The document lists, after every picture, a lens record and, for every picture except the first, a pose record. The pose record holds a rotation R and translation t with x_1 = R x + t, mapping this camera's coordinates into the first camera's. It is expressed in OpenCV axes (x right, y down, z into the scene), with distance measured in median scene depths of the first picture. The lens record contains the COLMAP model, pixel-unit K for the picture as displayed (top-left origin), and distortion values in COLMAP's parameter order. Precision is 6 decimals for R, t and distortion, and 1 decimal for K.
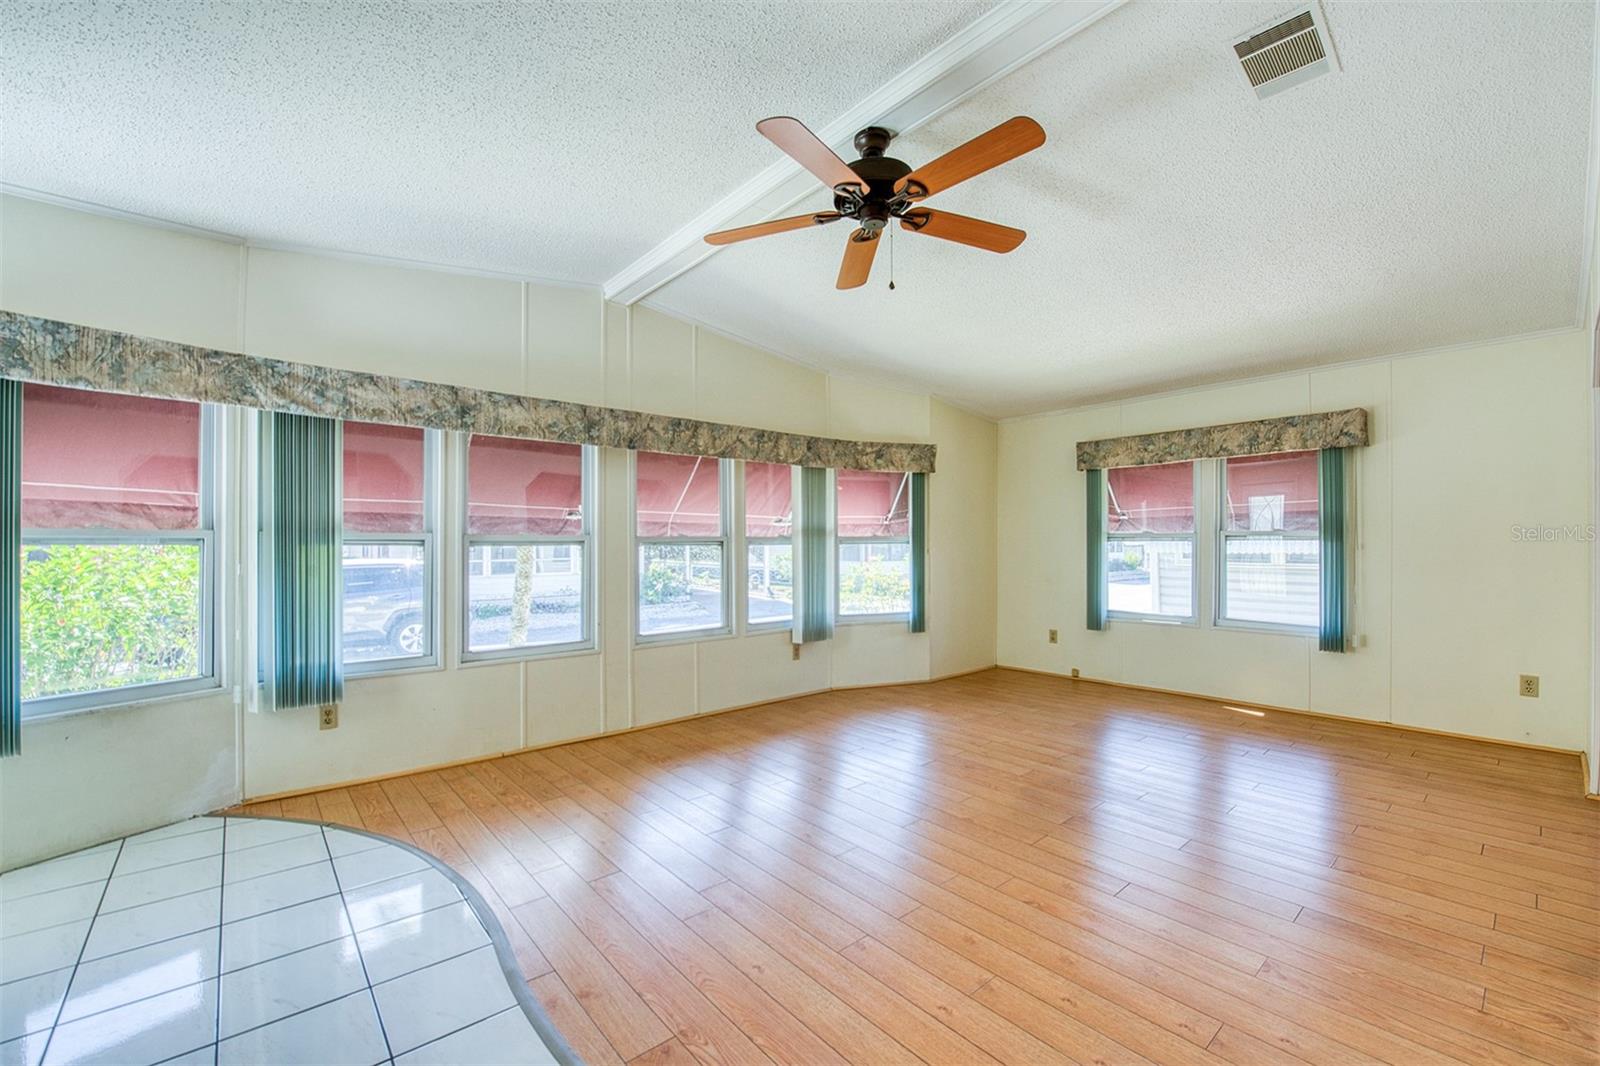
lens RADIAL K [[664.1, 0, 780.6], [0, 664.1, 539.0], [0, 0, 1]] dist [-0.013991, -0.002431]
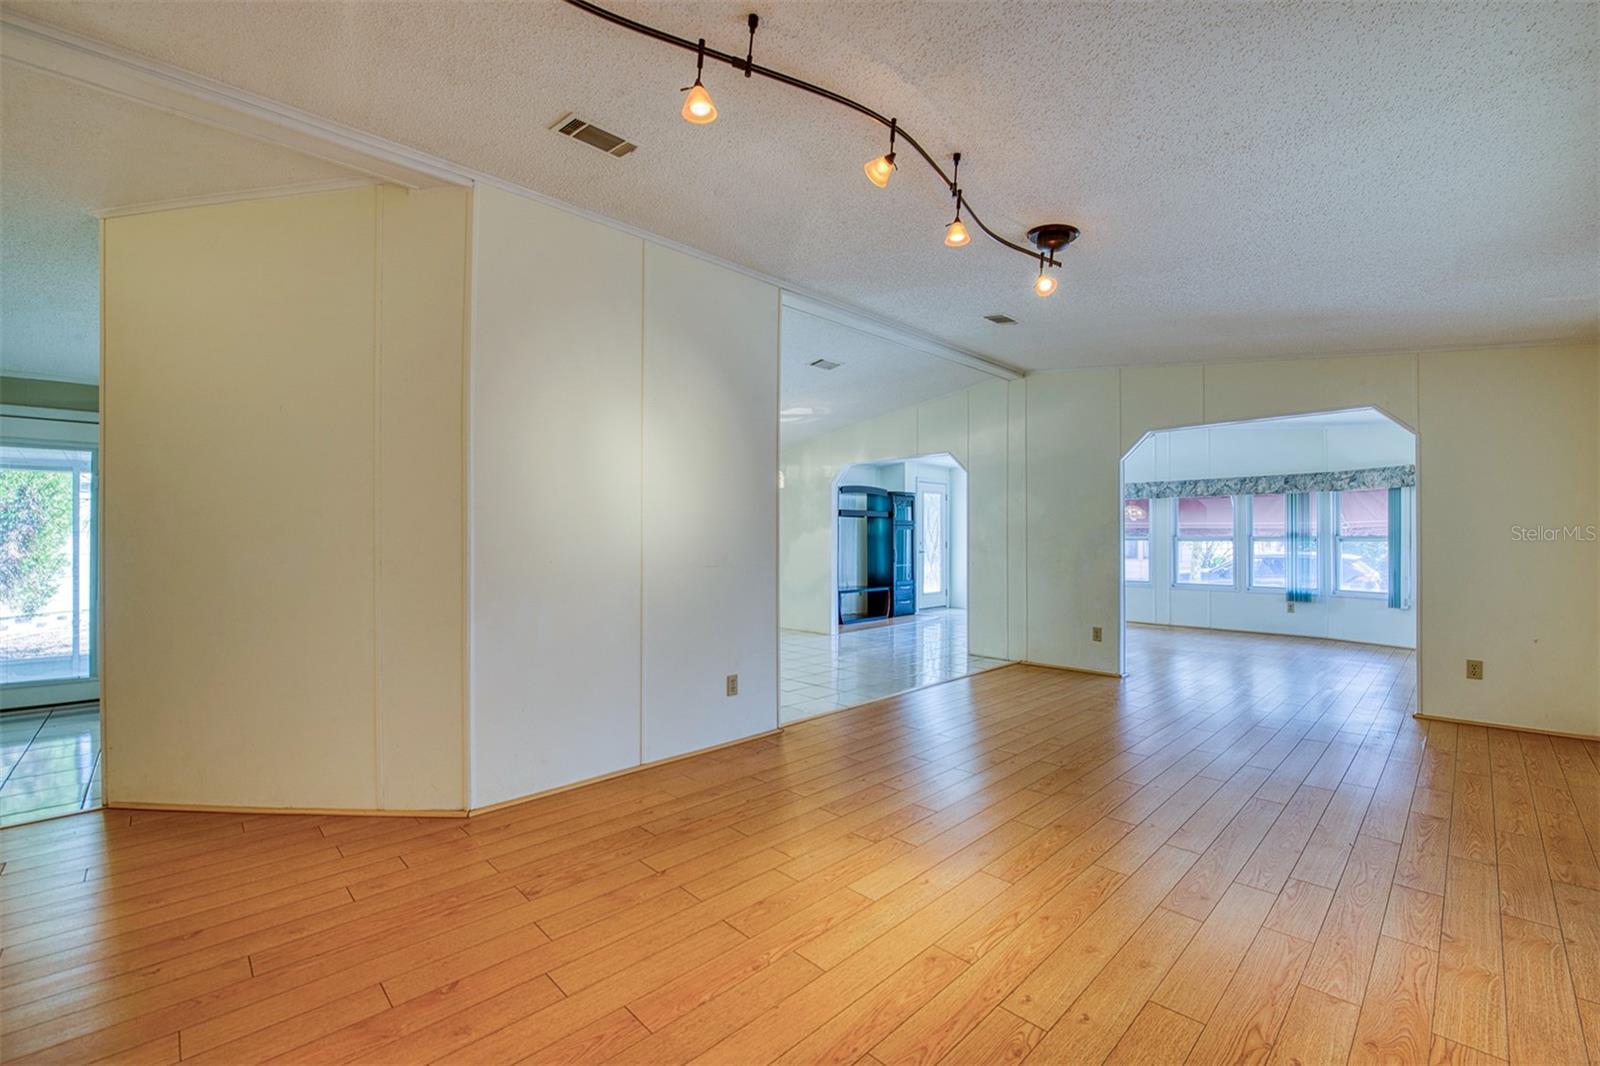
lens RADIAL K [[664.1, 0, 800.8], [0, 664.1, 537.6], [0, 0, 1]] dist [-0.013991, -0.002431]
pose [[0.087087, 0.000342, -0.996201, 1.813297], [0.004089, 0.999991, 0.000701, -0.007385], [0.996192, -0.004134, 0.087085, -0.389799]]
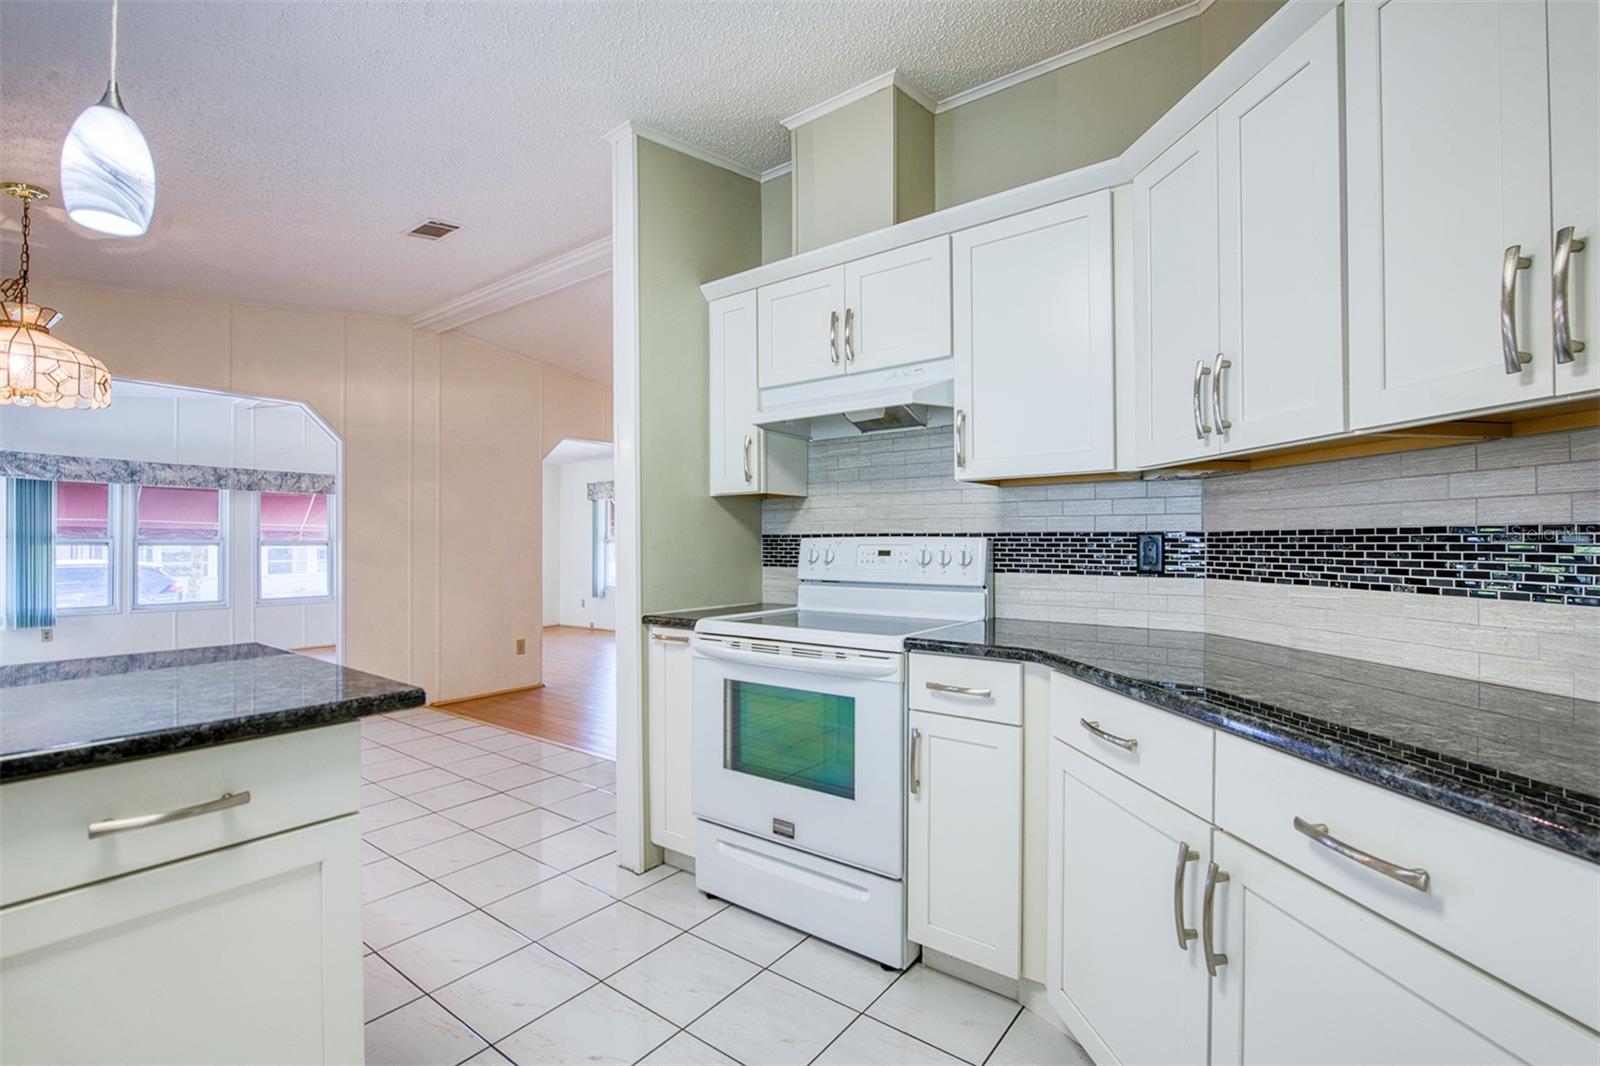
lens RADIAL K [[747.4, 0, 800.4], [0, 747.4, 541.5], [0, 0, 1]] dist [-0.004440, -0.001616]
pose [[0.975457, 0.002869, 0.220170, 0.717862], [-0.003650, 0.999988, 0.003144, -0.012440], [-0.220159, -0.003870, 0.975456, -1.170488]]
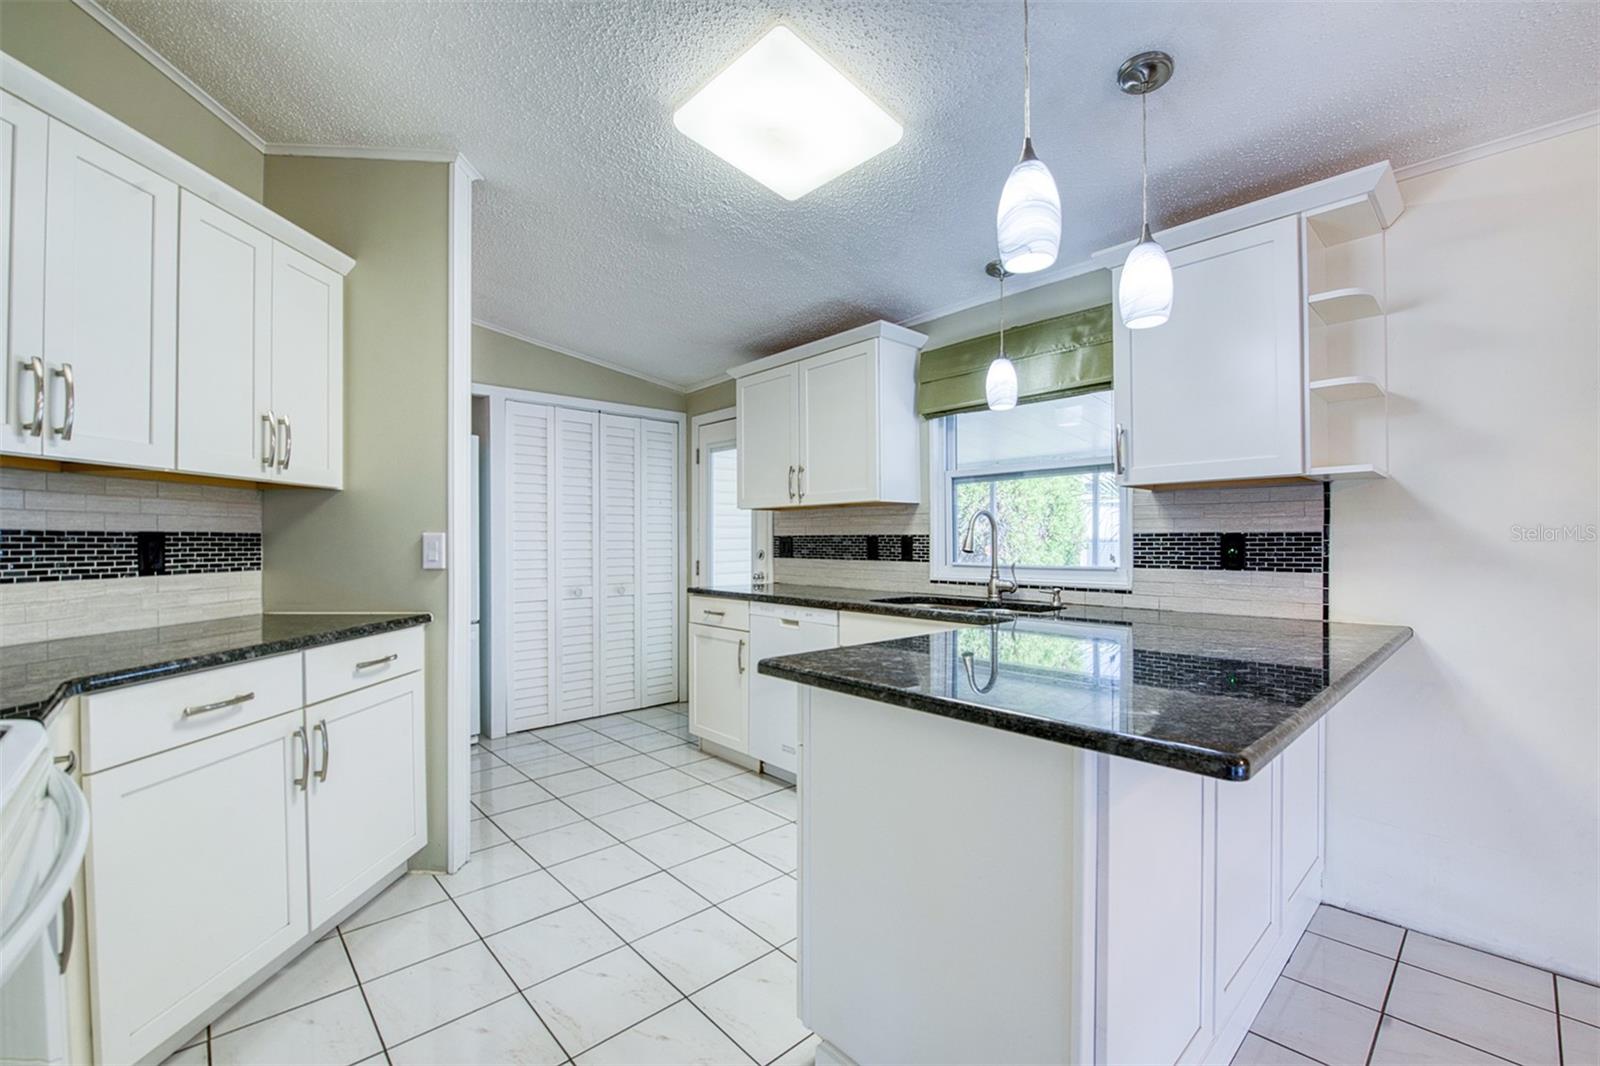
lens RADIAL K [[671.6, 0, 778.3], [0, 671.6, 543.3], [0, 0, 1]] dist [-0.020771, -0.000833]
pose [[-0.999745, 0.005876, -0.021807, 0.627672], [0.005890, 0.999983, -0.000552, -0.008149], [0.021803, -0.000680, -0.999762, -0.408397]]
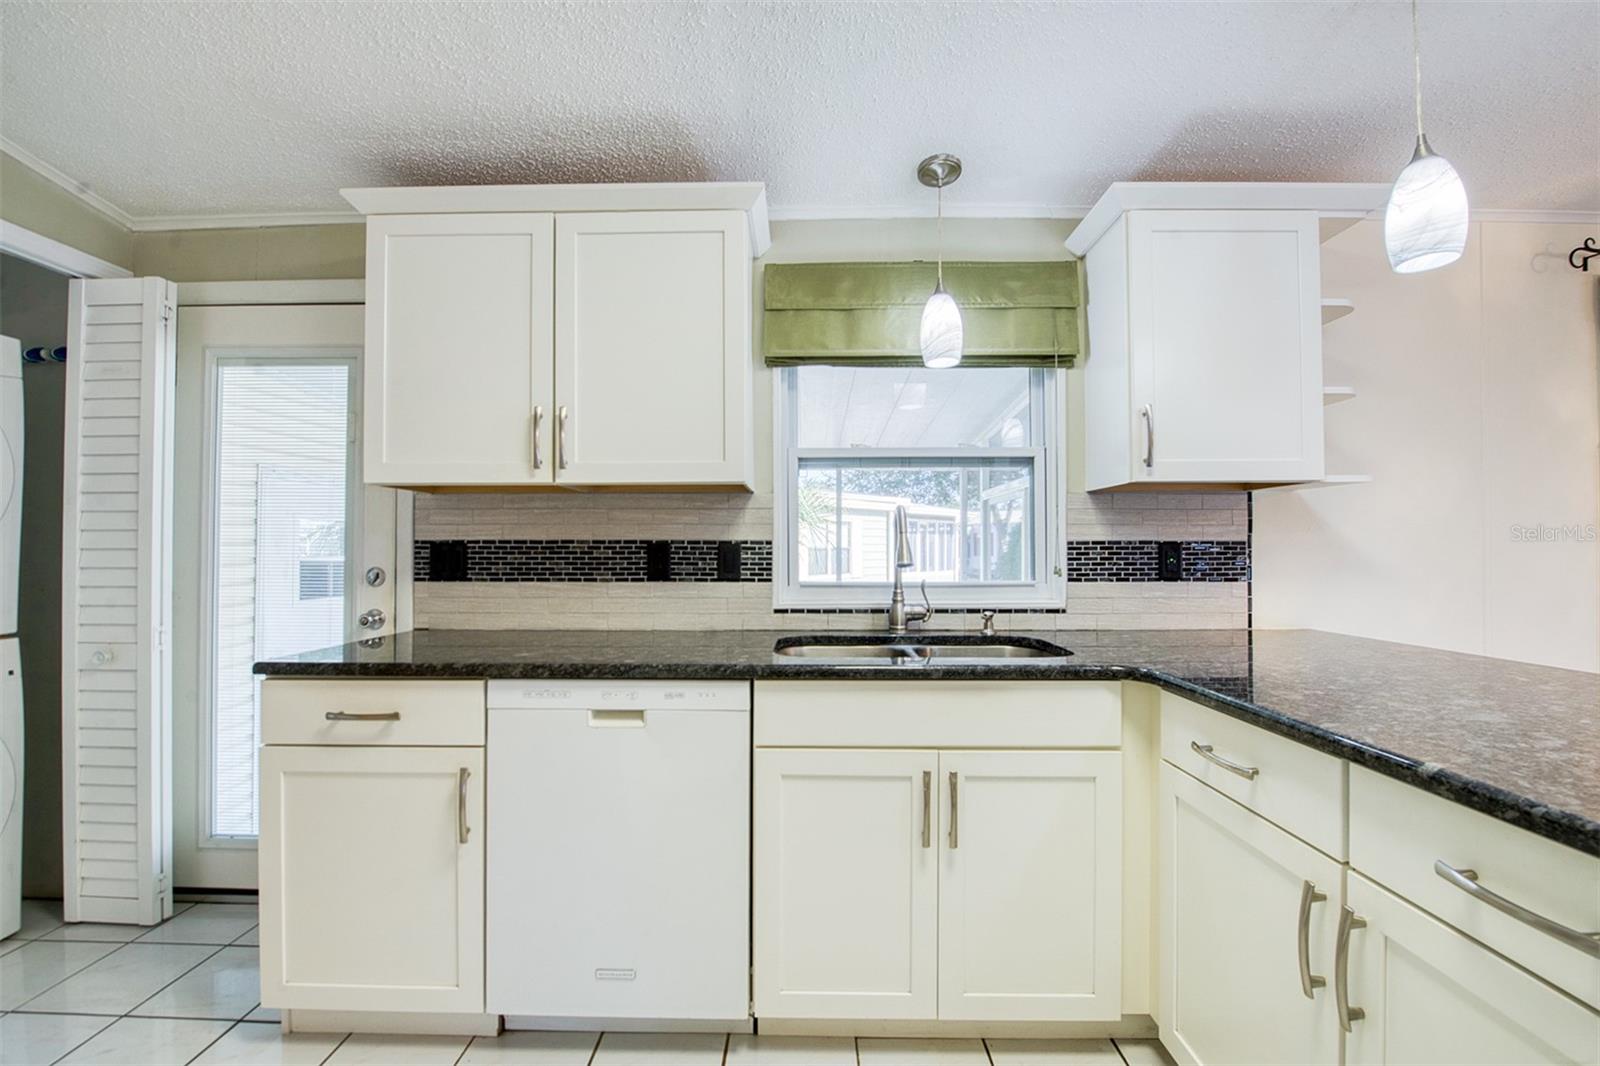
lens RADIAL K [[664.1, 0, 802.2], [0, 664.1, 540.6], [0, 0, 1]] dist [-0.013991, -0.002431]
pose [[-0.647581, -0.004530, -0.761983, 0.808788], [0.006578, 0.999912, -0.011534, -0.011331], [0.761968, -0.012481, -0.647494, -0.835421]]
